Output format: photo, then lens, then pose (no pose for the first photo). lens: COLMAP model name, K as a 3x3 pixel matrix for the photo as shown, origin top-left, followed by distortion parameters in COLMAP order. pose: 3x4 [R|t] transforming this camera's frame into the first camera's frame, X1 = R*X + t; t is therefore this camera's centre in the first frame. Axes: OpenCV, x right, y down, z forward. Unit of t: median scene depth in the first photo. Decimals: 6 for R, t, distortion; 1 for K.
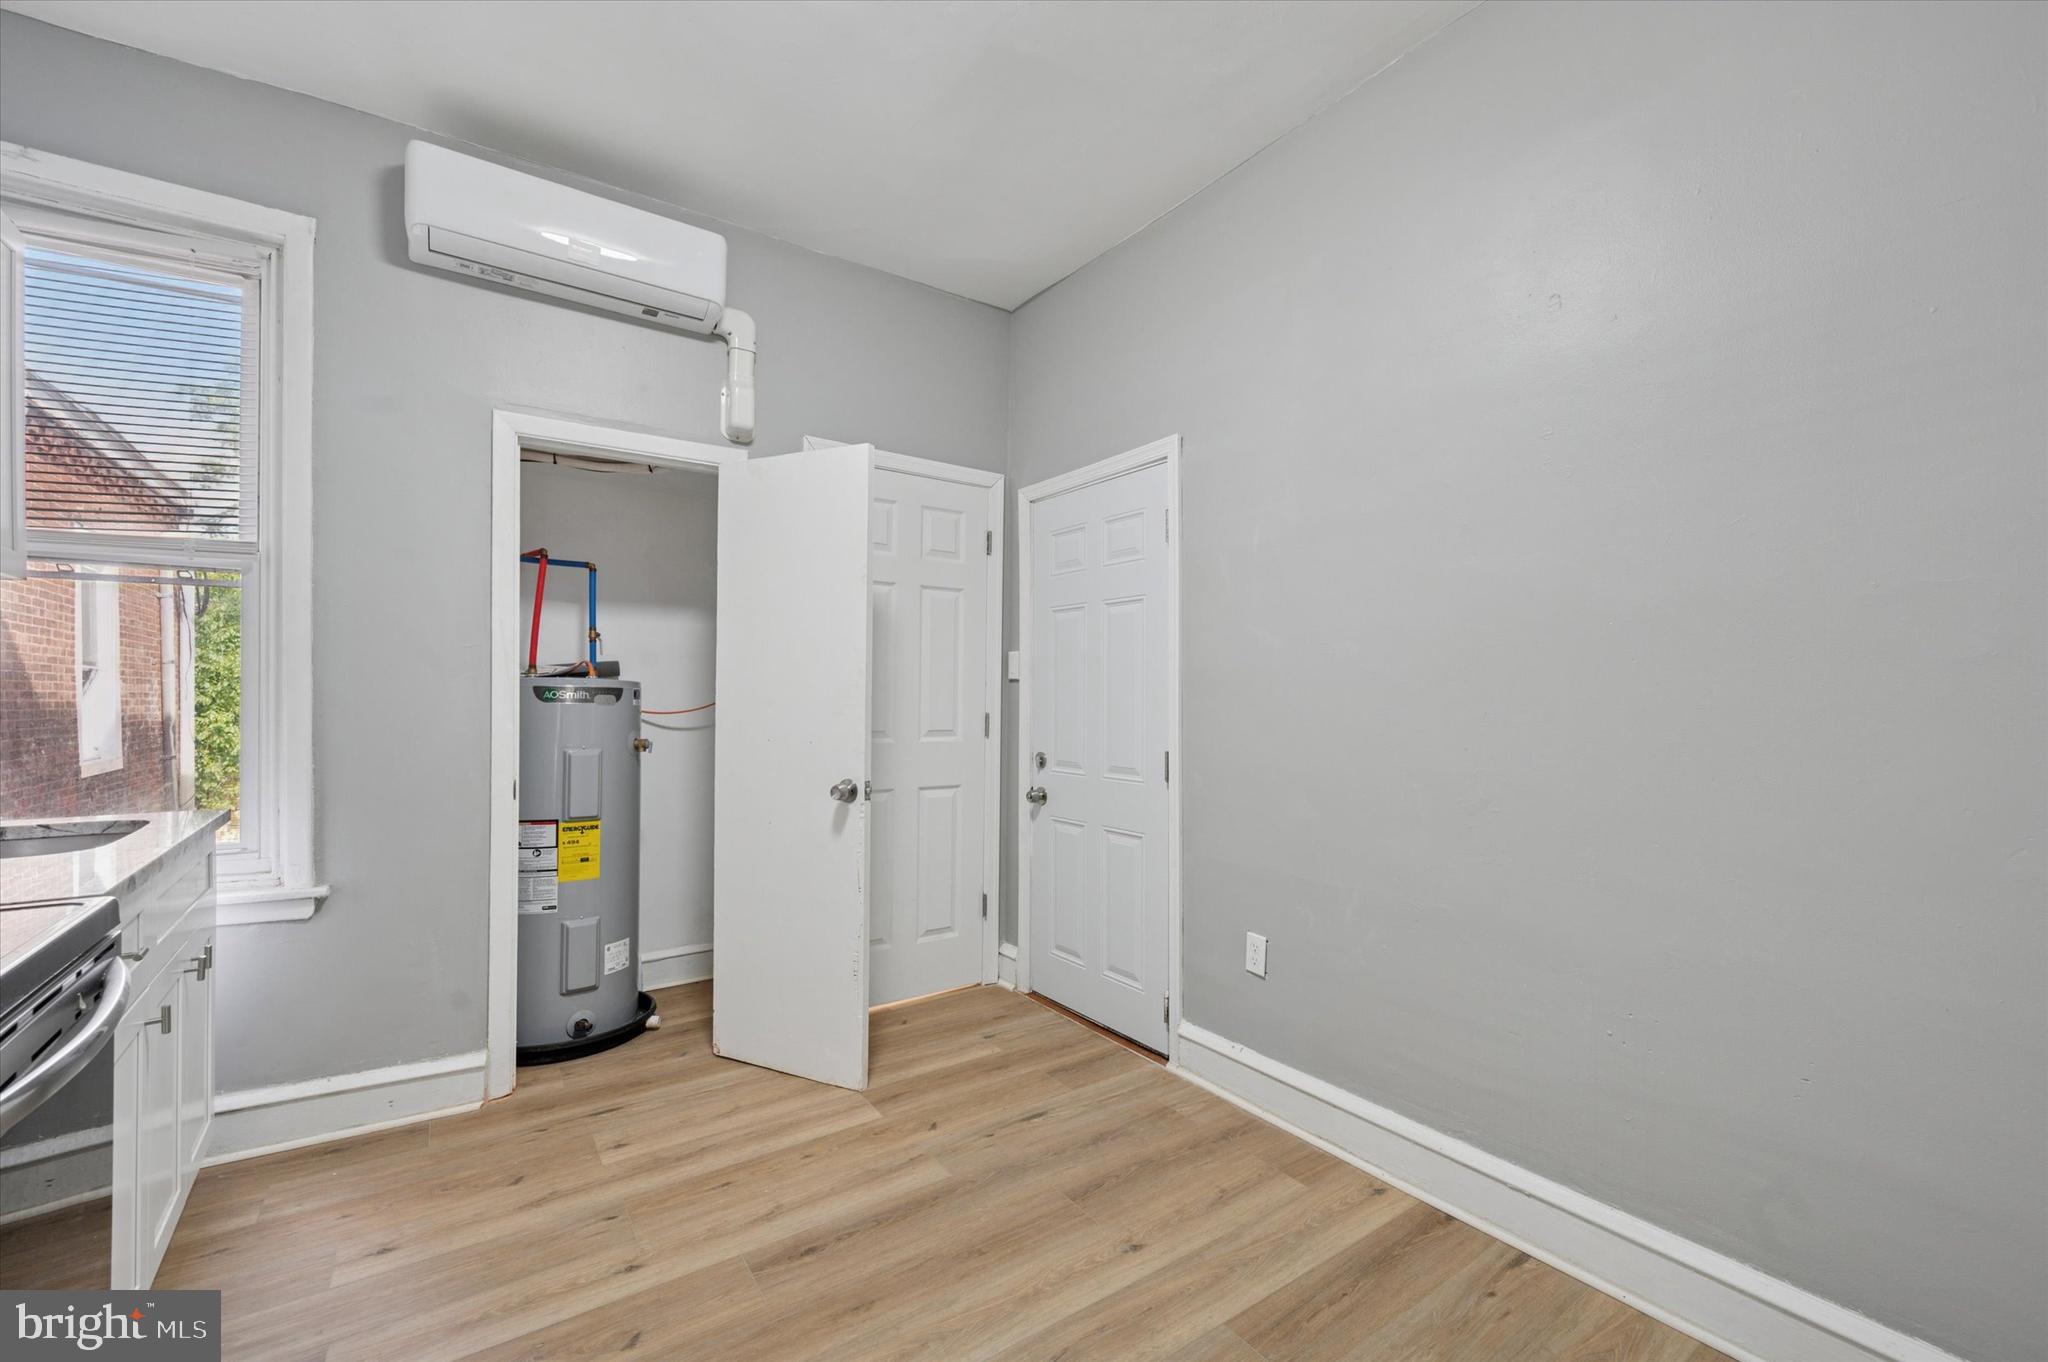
lens RADIAL K [[827.4, 0, 1025.3], [0, 827.4, 700.1], [0, 0, 1]] dist [-0.000270, 0.000218]
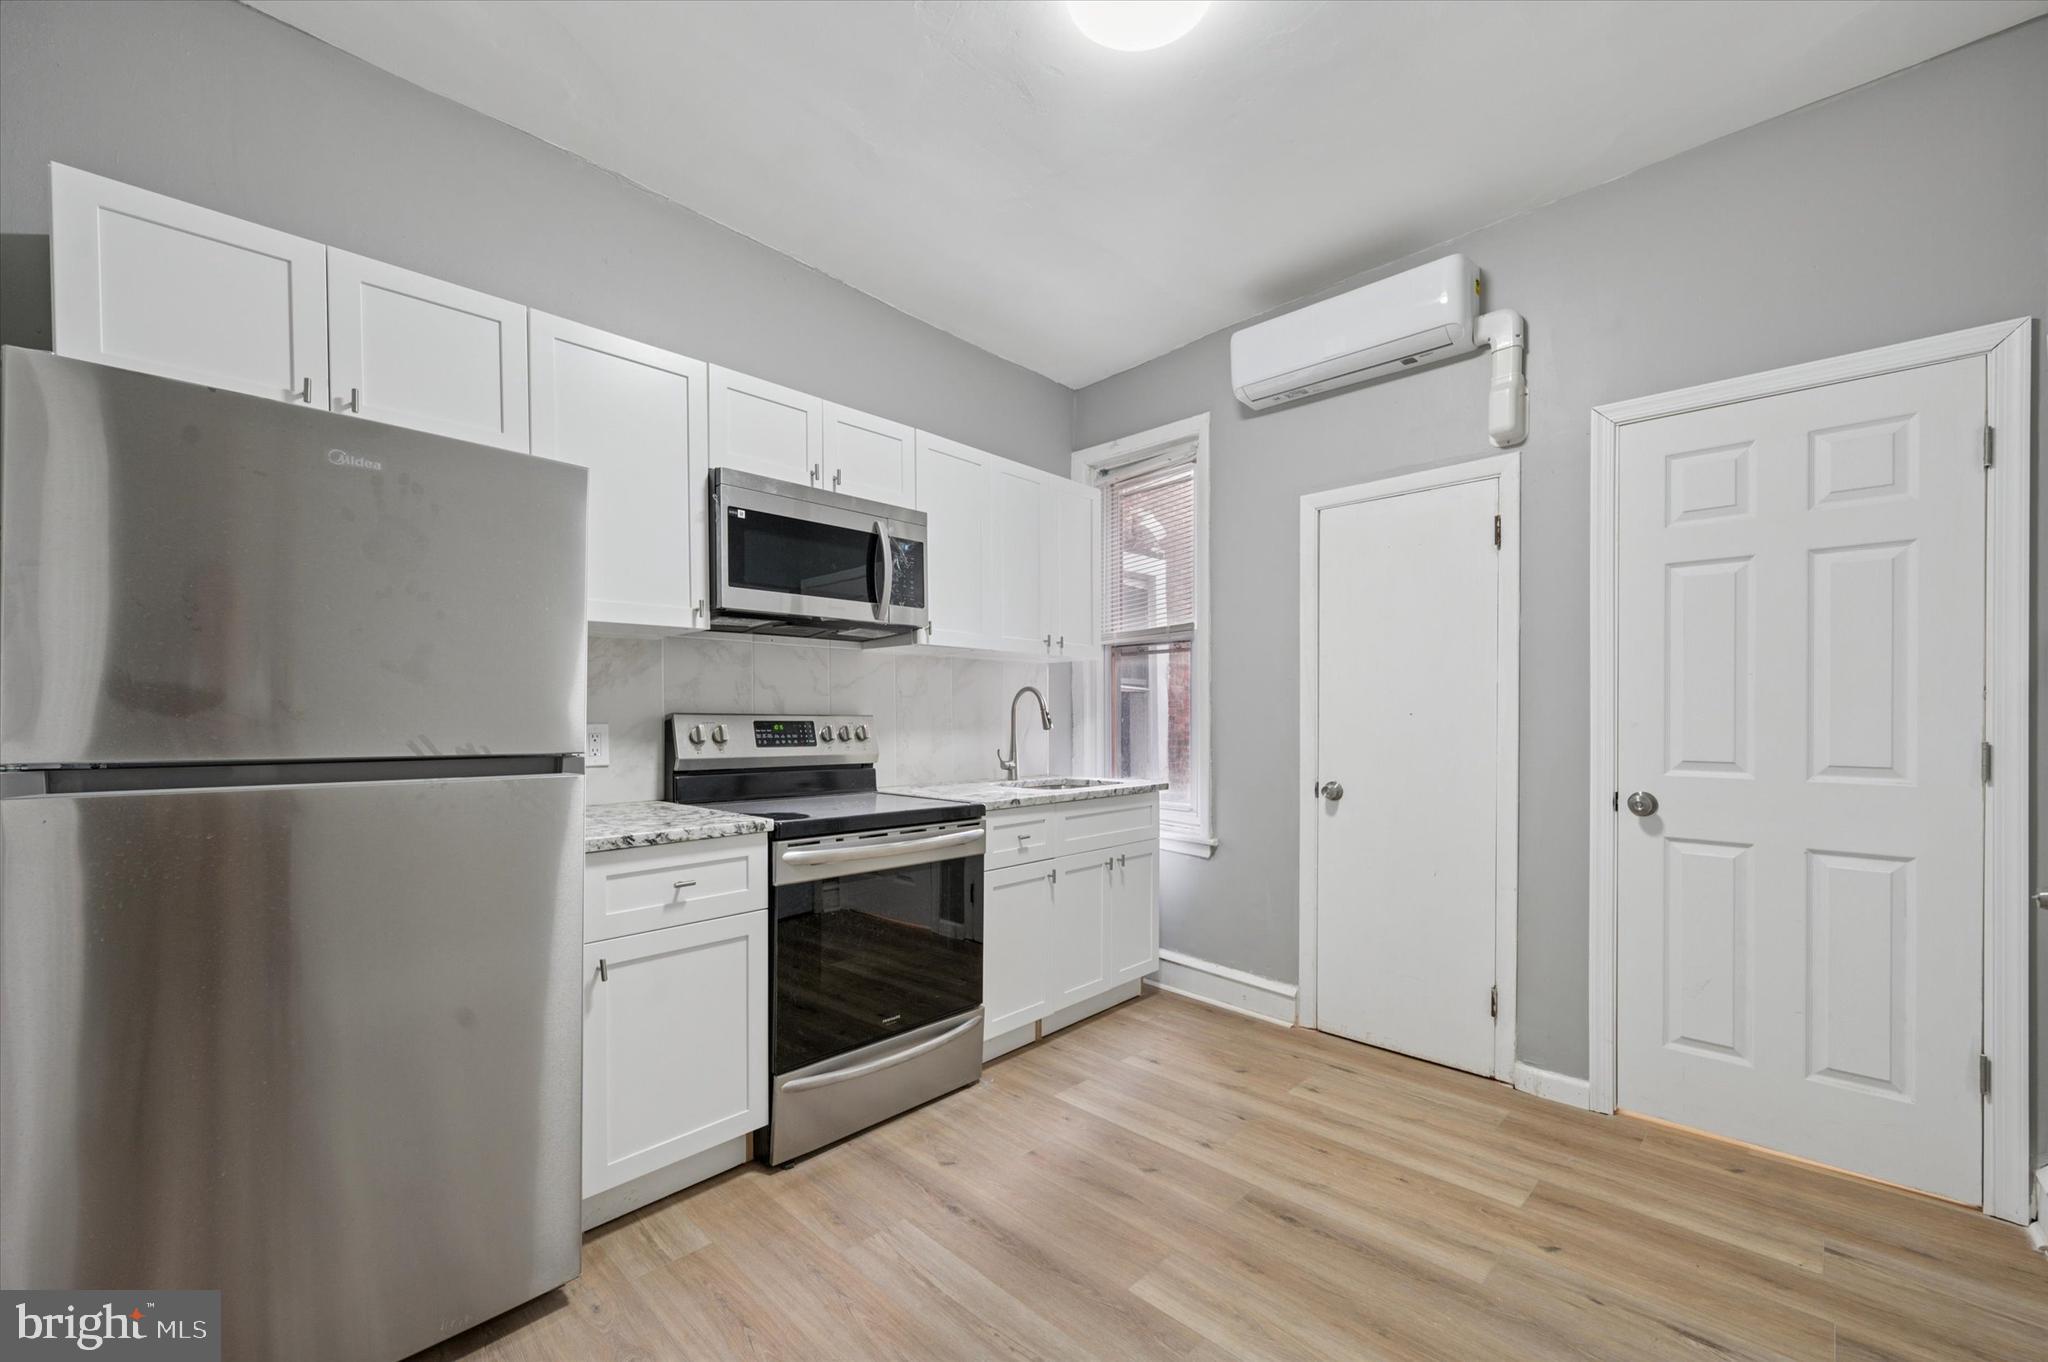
lens RADIAL K [[827.4, 0, 1023.1], [0, 827.4, 715.7], [0, 0, 1]] dist [-0.000270, 0.000218]
pose [[0.185807, -0.005337, -0.982572, 0.598144], [-0.003091, 0.999977, -0.006016, 0.004758], [0.982581, 0.004155, 0.185787, 0.354863]]
